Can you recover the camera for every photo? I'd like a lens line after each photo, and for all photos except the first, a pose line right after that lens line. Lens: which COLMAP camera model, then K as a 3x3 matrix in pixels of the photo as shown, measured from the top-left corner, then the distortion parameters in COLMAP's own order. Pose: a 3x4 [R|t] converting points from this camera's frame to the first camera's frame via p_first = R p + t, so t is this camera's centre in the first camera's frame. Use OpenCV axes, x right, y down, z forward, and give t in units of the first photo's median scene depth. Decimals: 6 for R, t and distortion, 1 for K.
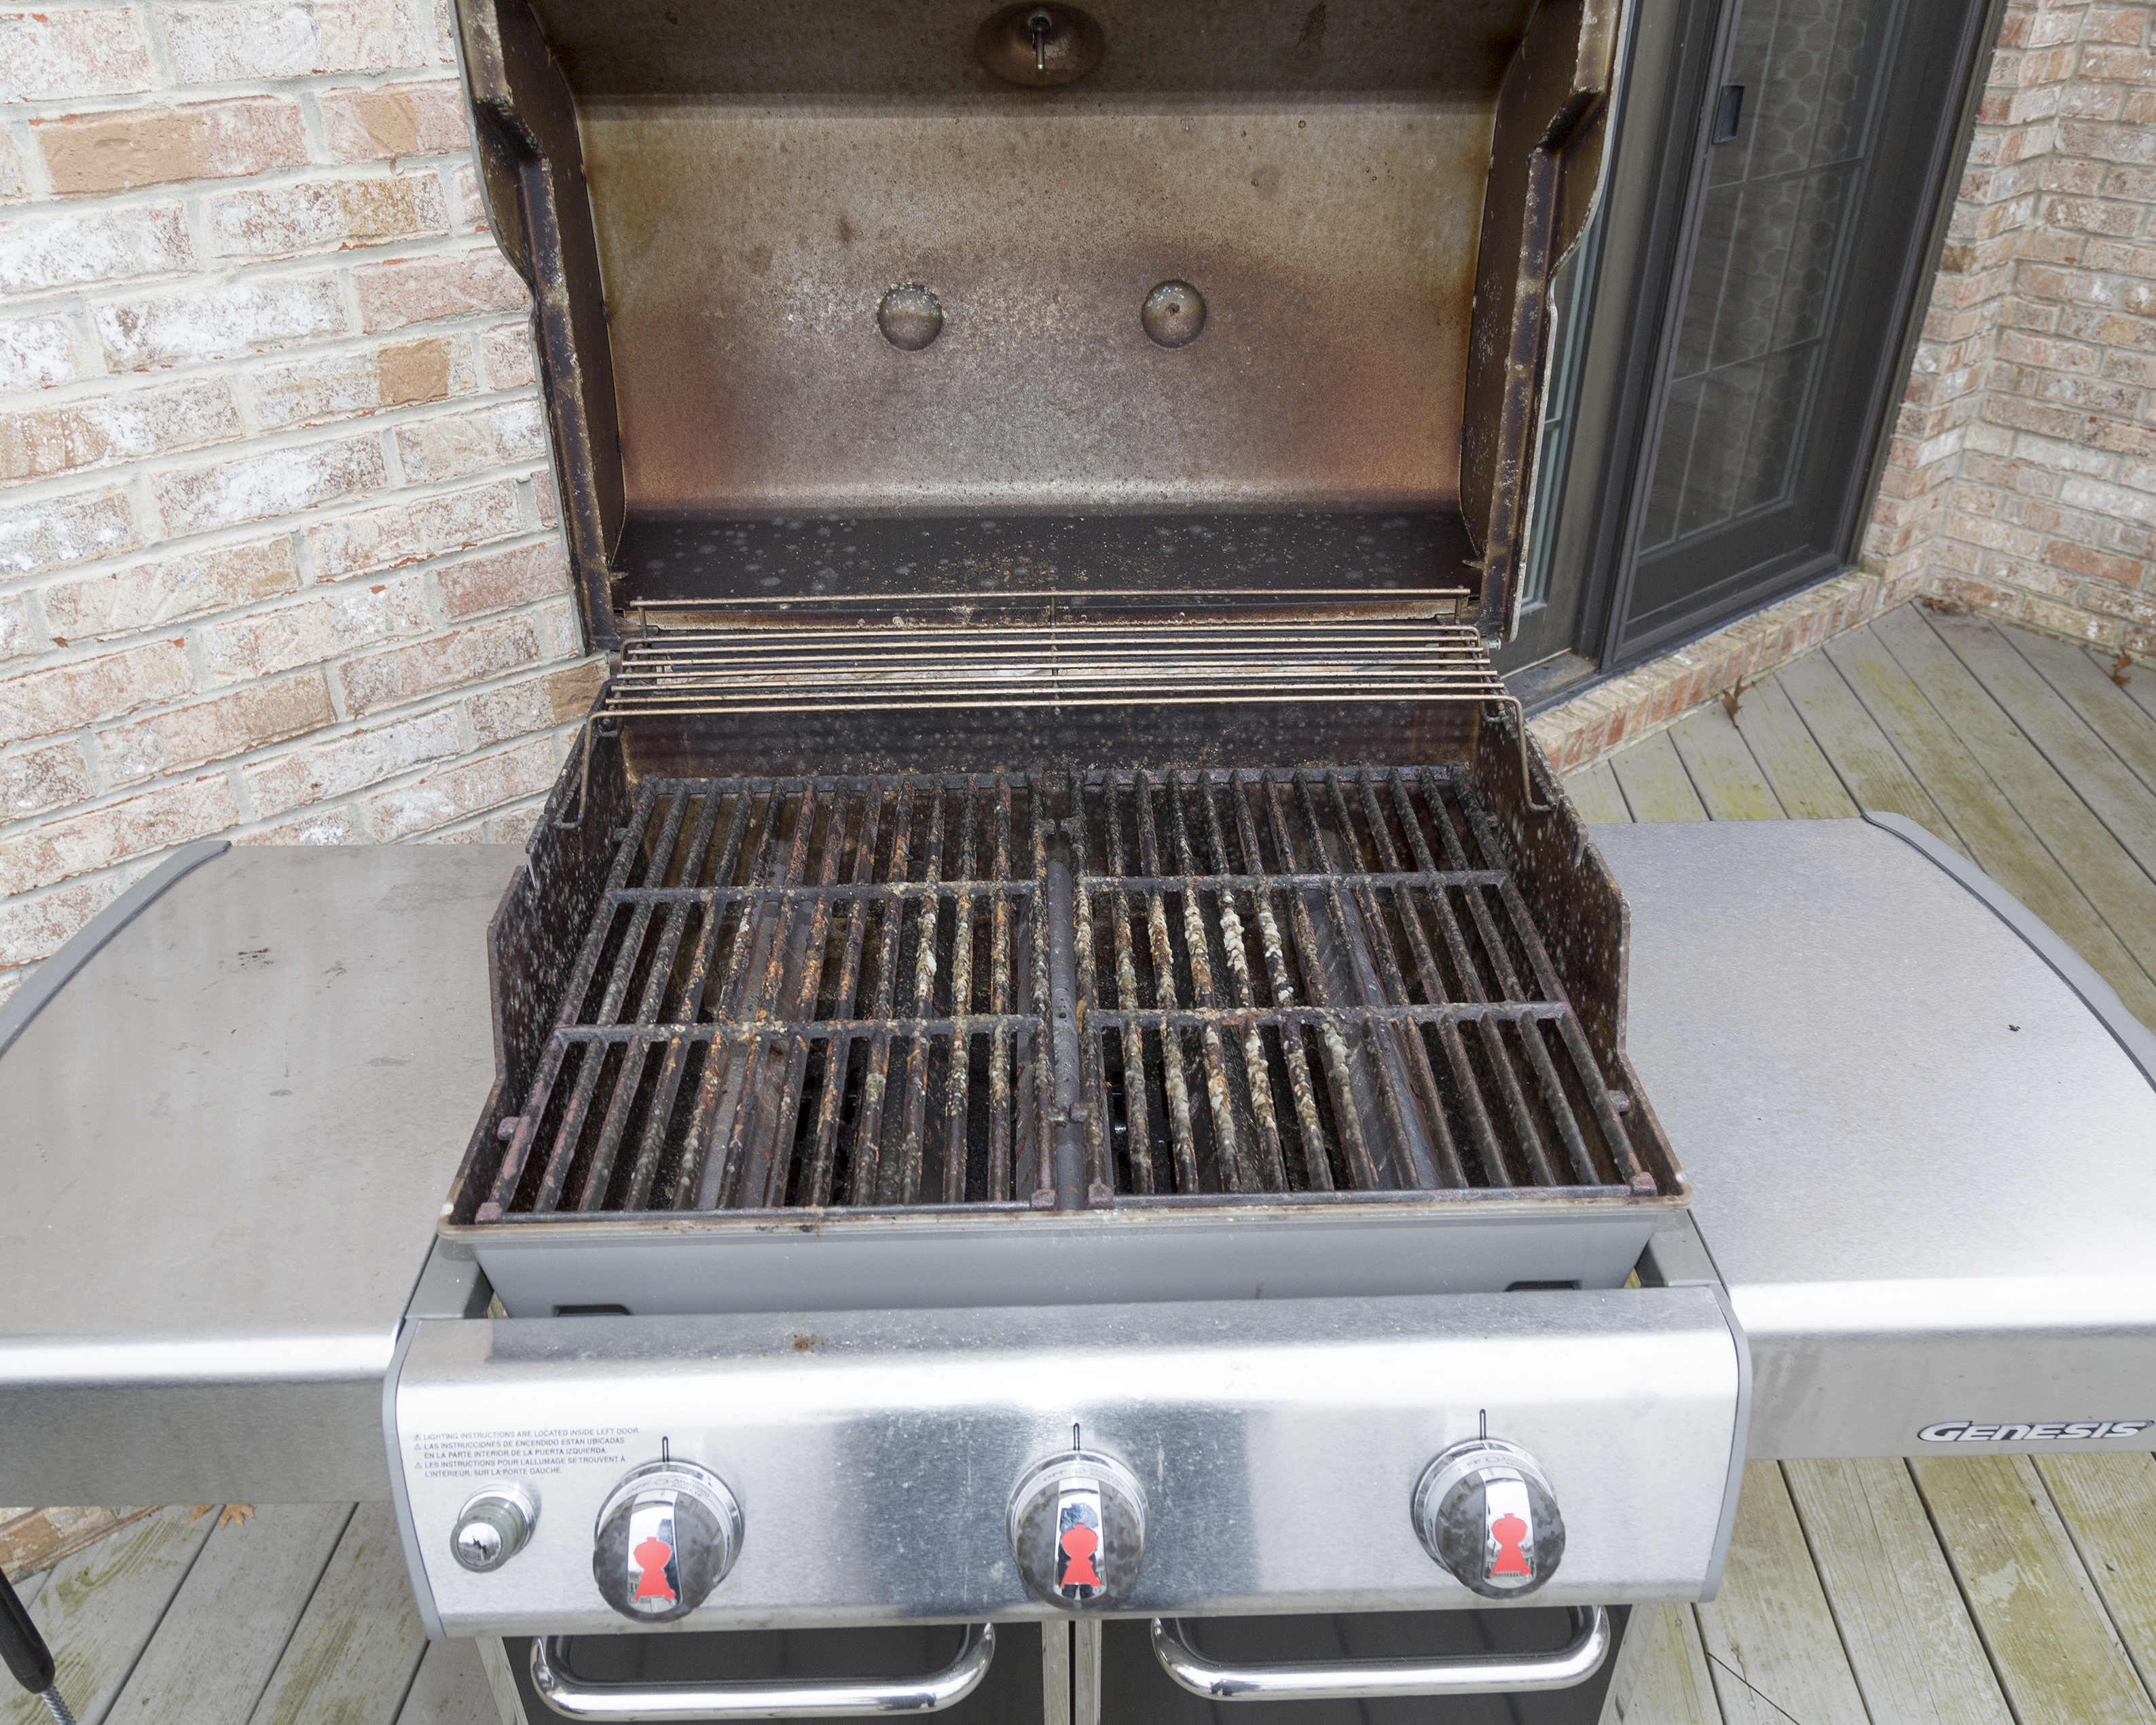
lens RADIAL K [[1684.3, 0, 1076.9], [0, 1684.3, 862.3], [0, 0, 1]] dist [-0.010843, 0.004533]
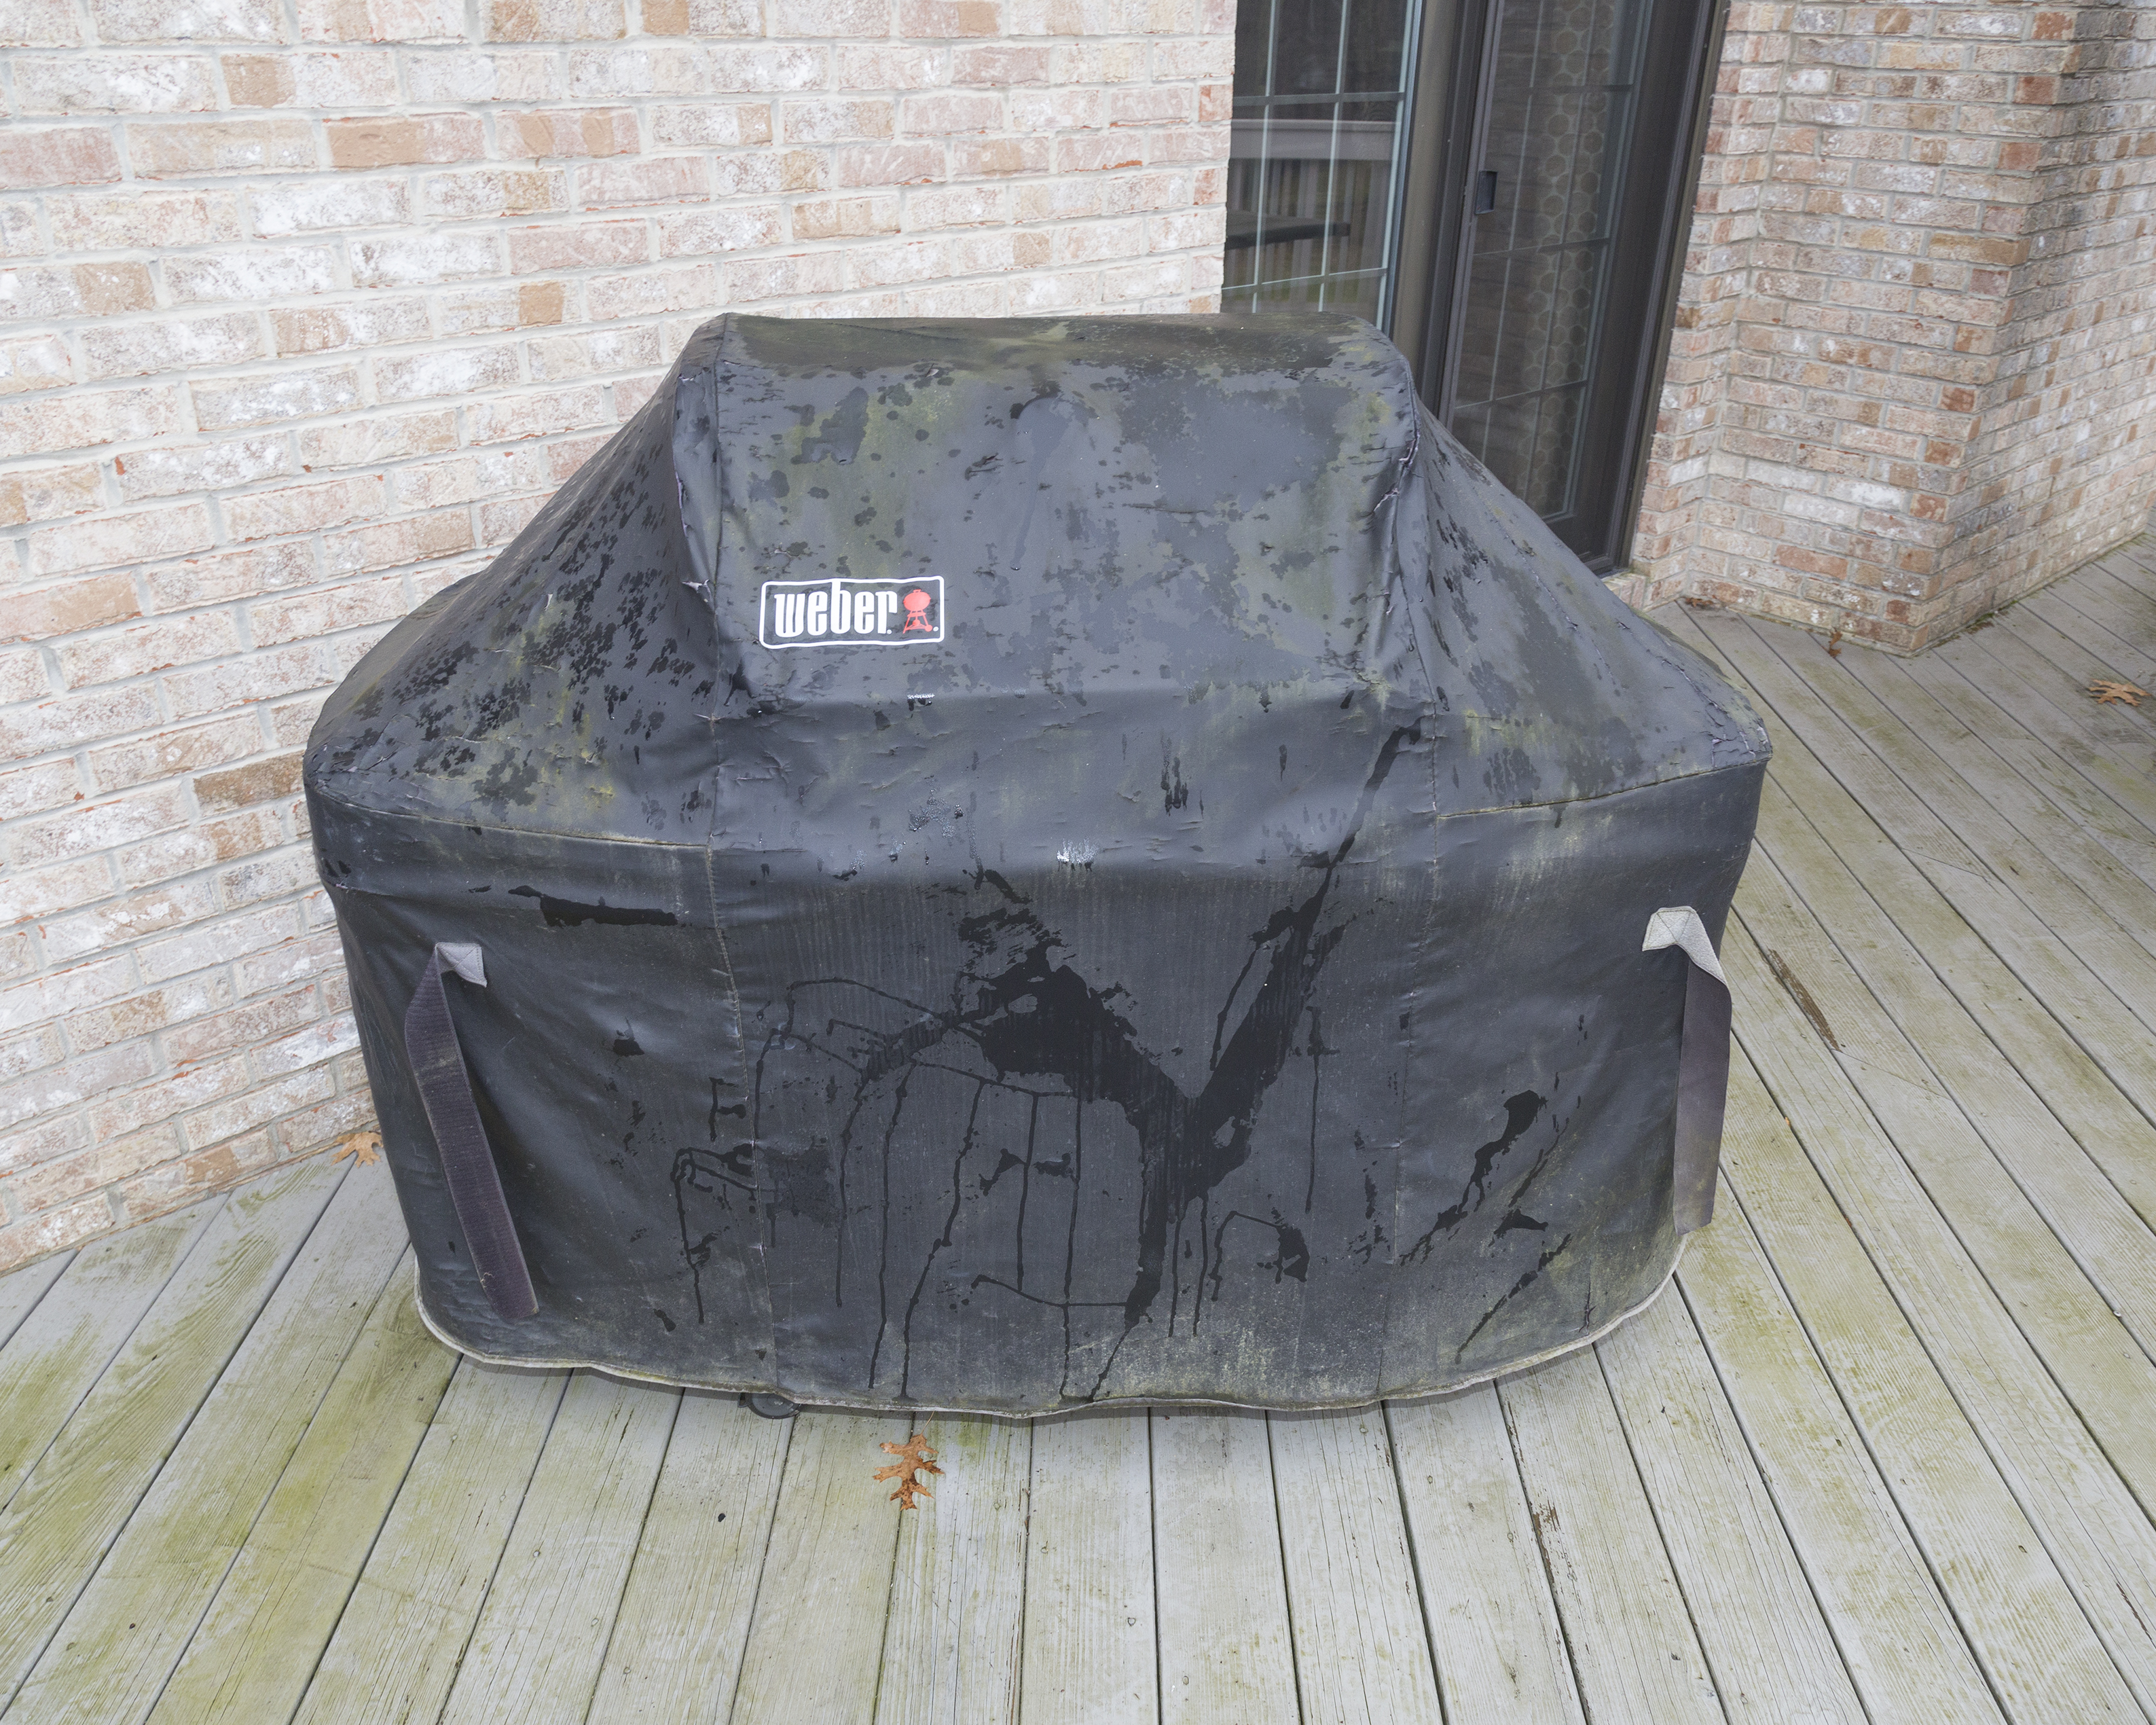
lens RADIAL K [[1684.3, 0, 1086.6], [0, 1684.3, 861.9], [0, 0, 1]] dist [-0.010843, 0.004533]
pose [[0.998279, -0.009623, 0.057845, -0.006884], [0.013996, 0.997034, -0.075676, 0.349247], [-0.056946, 0.076356, 0.995453, -0.508559]]
